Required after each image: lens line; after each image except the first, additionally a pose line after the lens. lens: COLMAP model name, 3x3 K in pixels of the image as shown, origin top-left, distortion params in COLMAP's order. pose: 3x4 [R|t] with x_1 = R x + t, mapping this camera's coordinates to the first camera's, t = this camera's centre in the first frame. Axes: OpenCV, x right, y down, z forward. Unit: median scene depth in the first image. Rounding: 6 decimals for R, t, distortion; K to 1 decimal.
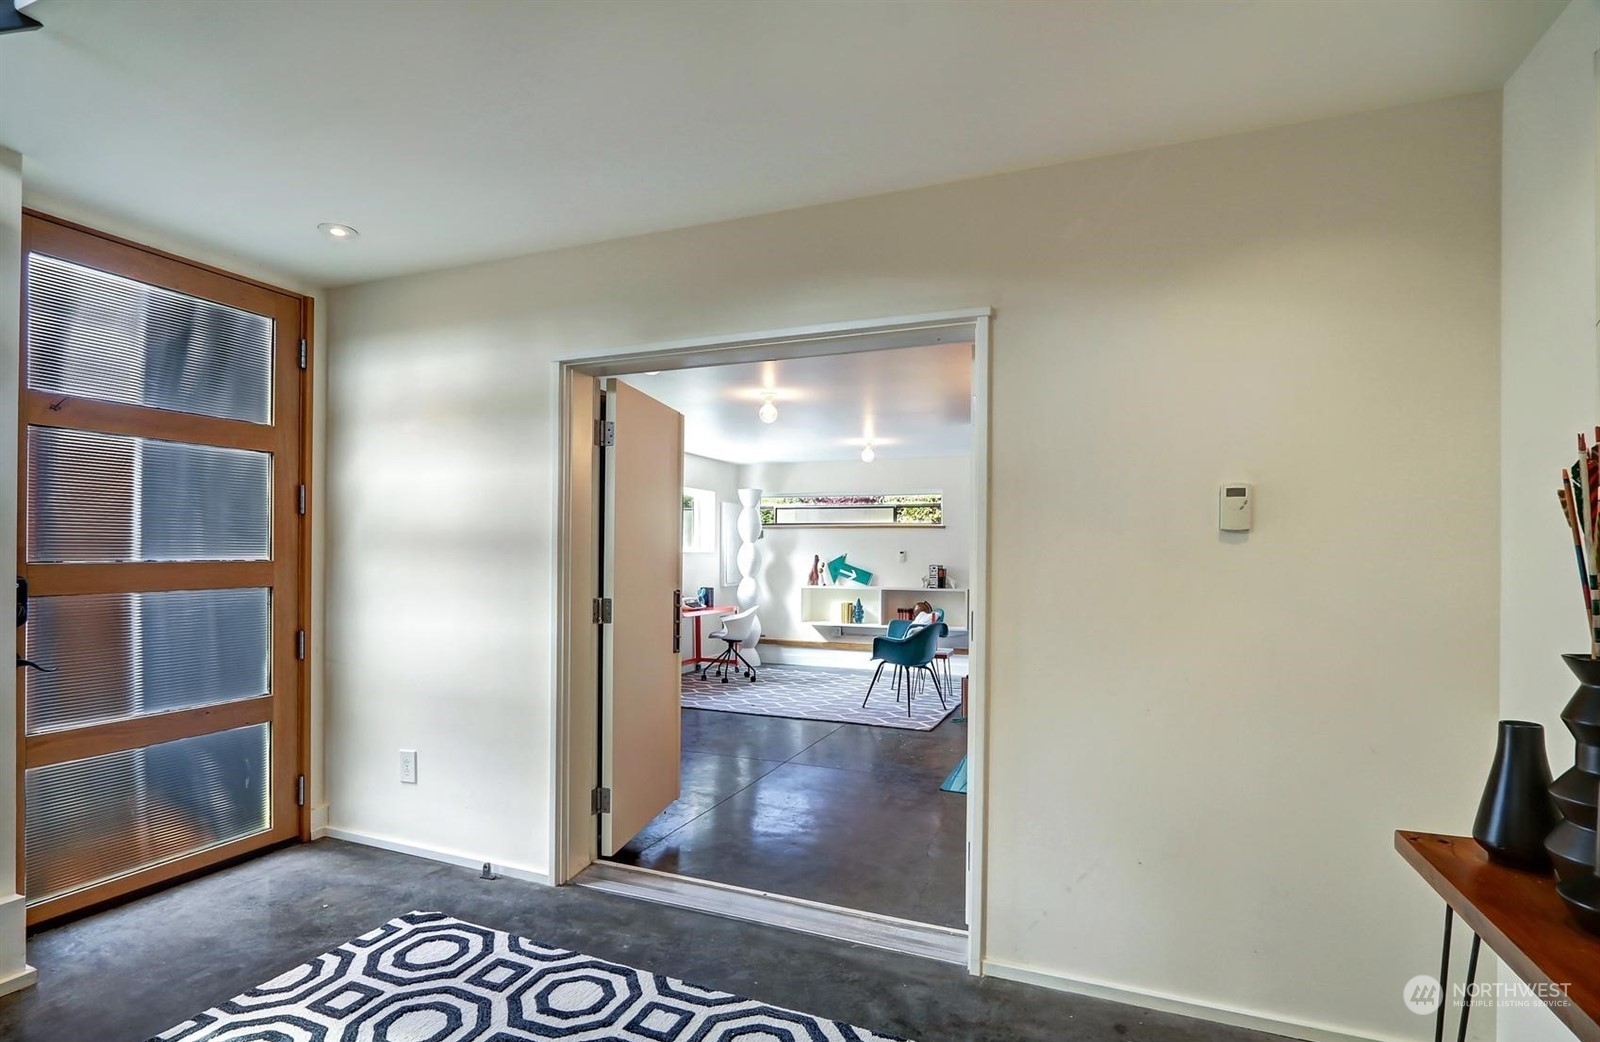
lens RADIAL K [[824.6, 0, 801.2], [0, 824.6, 544.4], [0, 0, 1]] dist [0.001523, 0.000188]
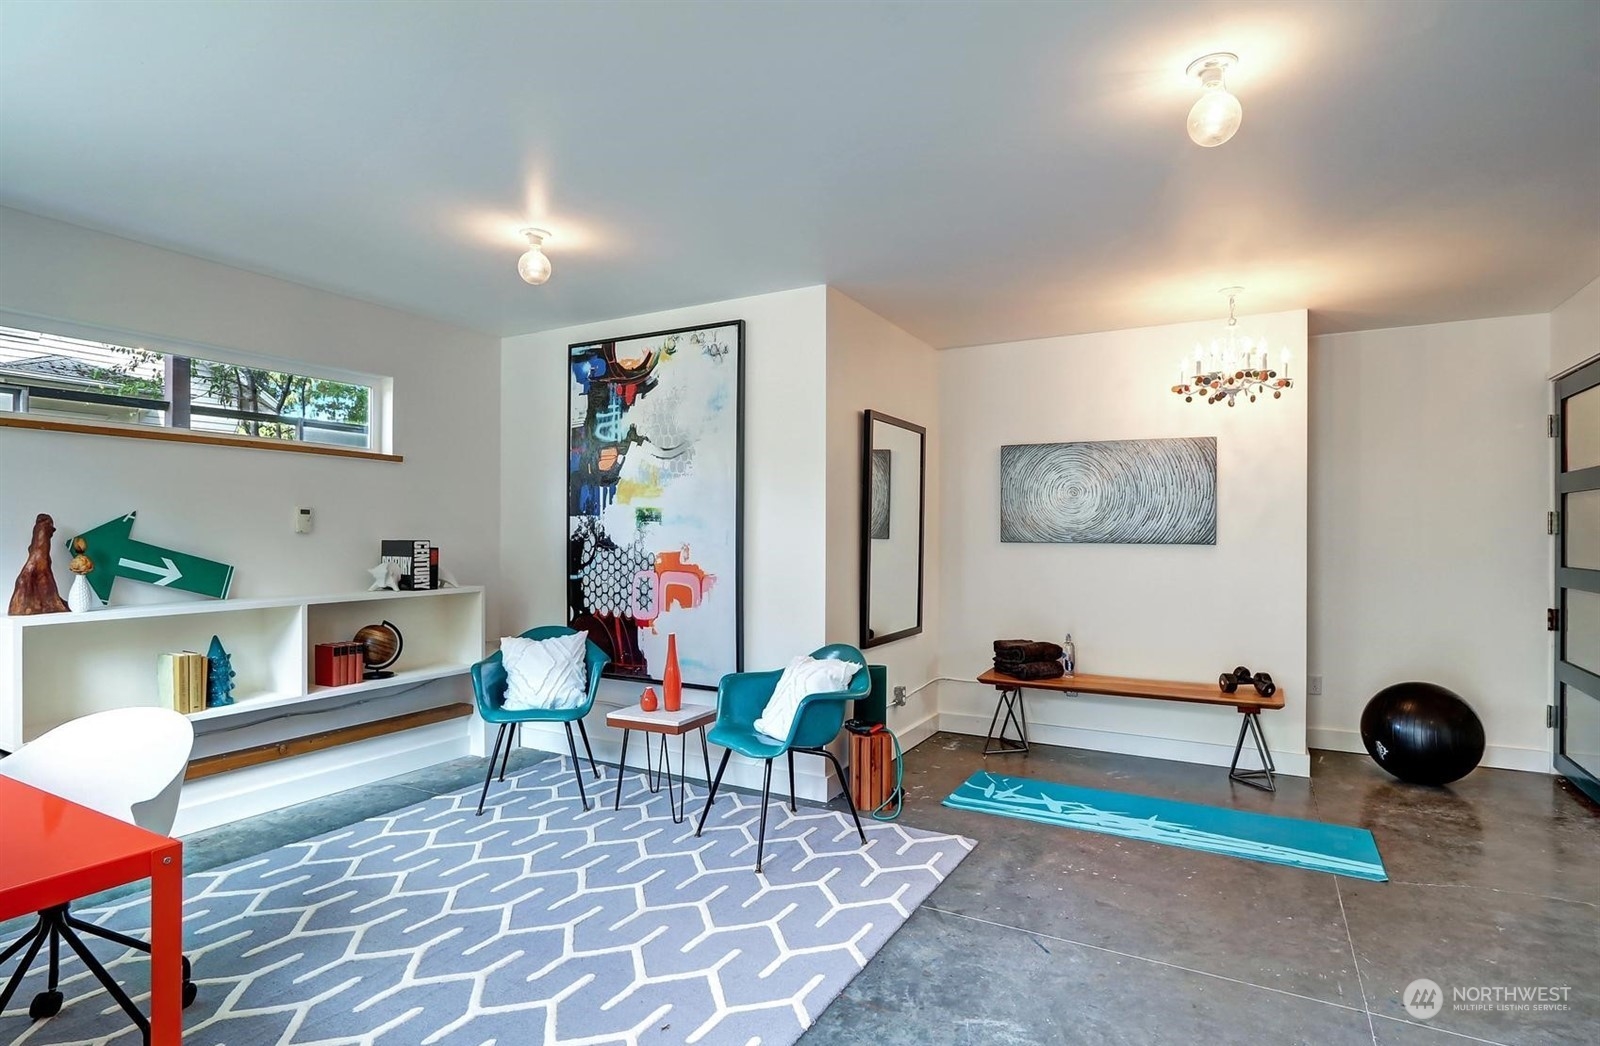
lens RADIAL K [[824.6, 0, 801.2], [0, 824.6, 546.4], [0, 0, 1]] dist [0.001523, 0.000188]
pose [[0.110899, -0.017094, 0.993685, -0.255909], [-0.014829, 0.999712, 0.018853, 0.015121], [-0.993721, -0.016826, 0.110613, 0.692389]]
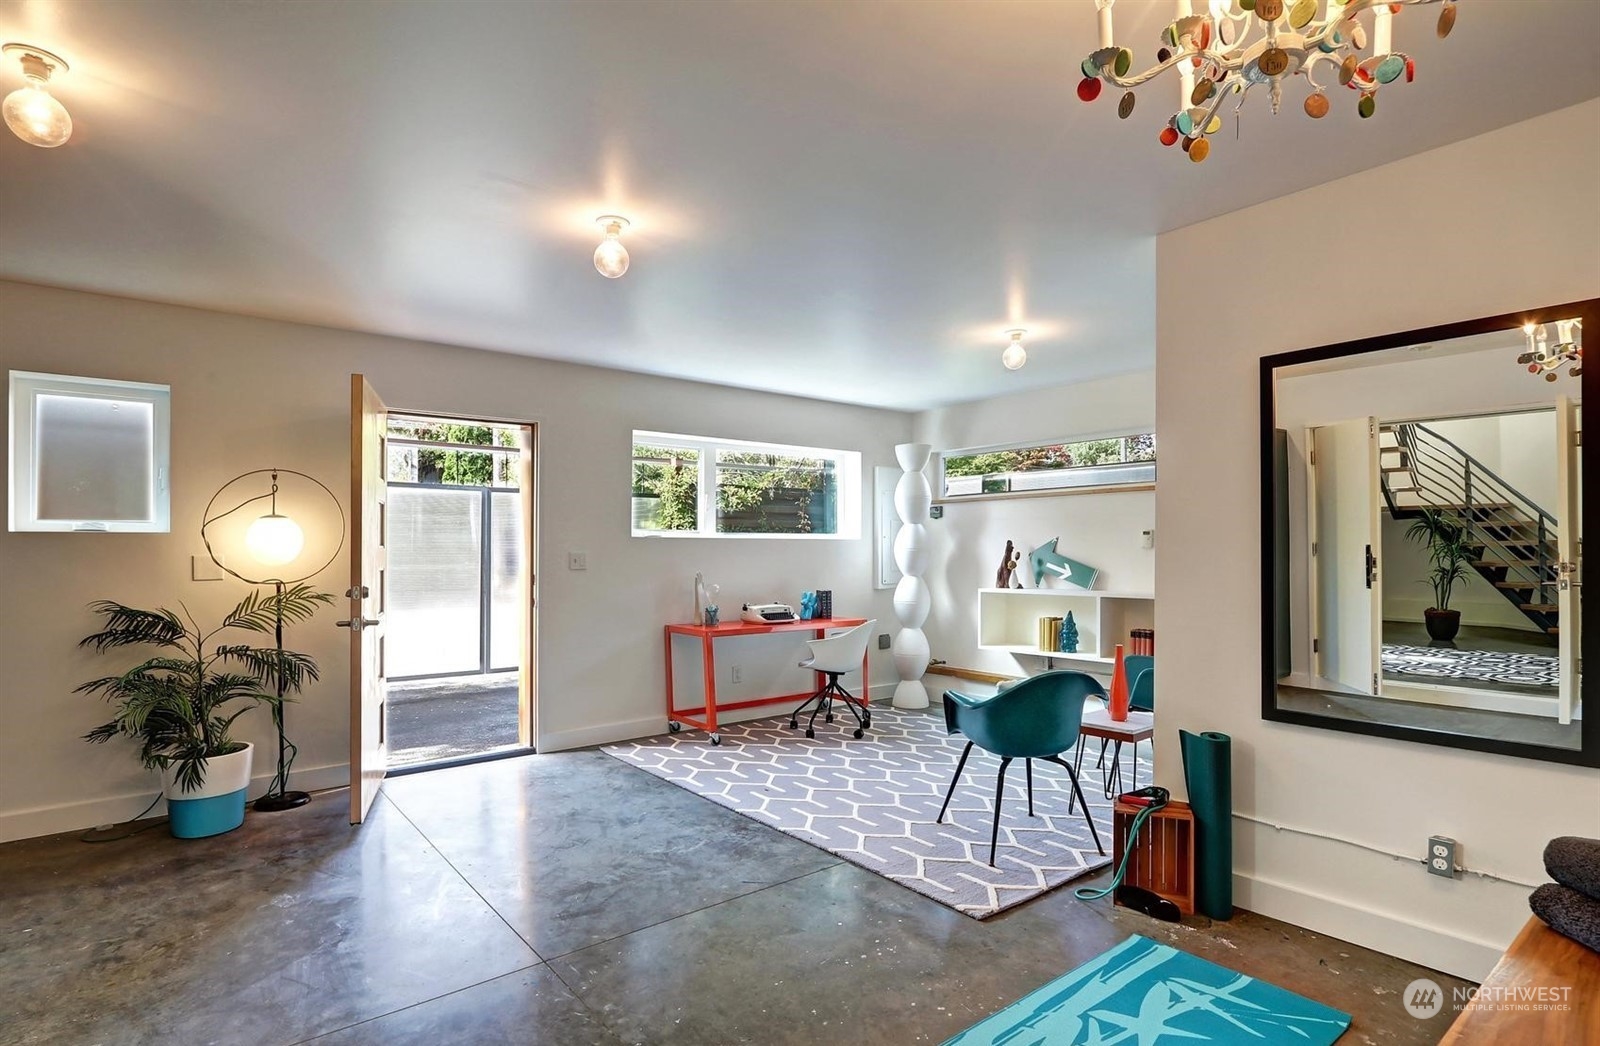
lens RADIAL K [[824.6, 0, 801.2], [0, 824.6, 546.4], [0, 0, 1]] dist [0.001523, 0.000188]
pose [[0.870889, -0.014153, -0.491276, 0.192323], [0.016719, 0.999860, 0.000834, 0.014441], [0.491196, -0.008940, 0.871003, 0.369941]]
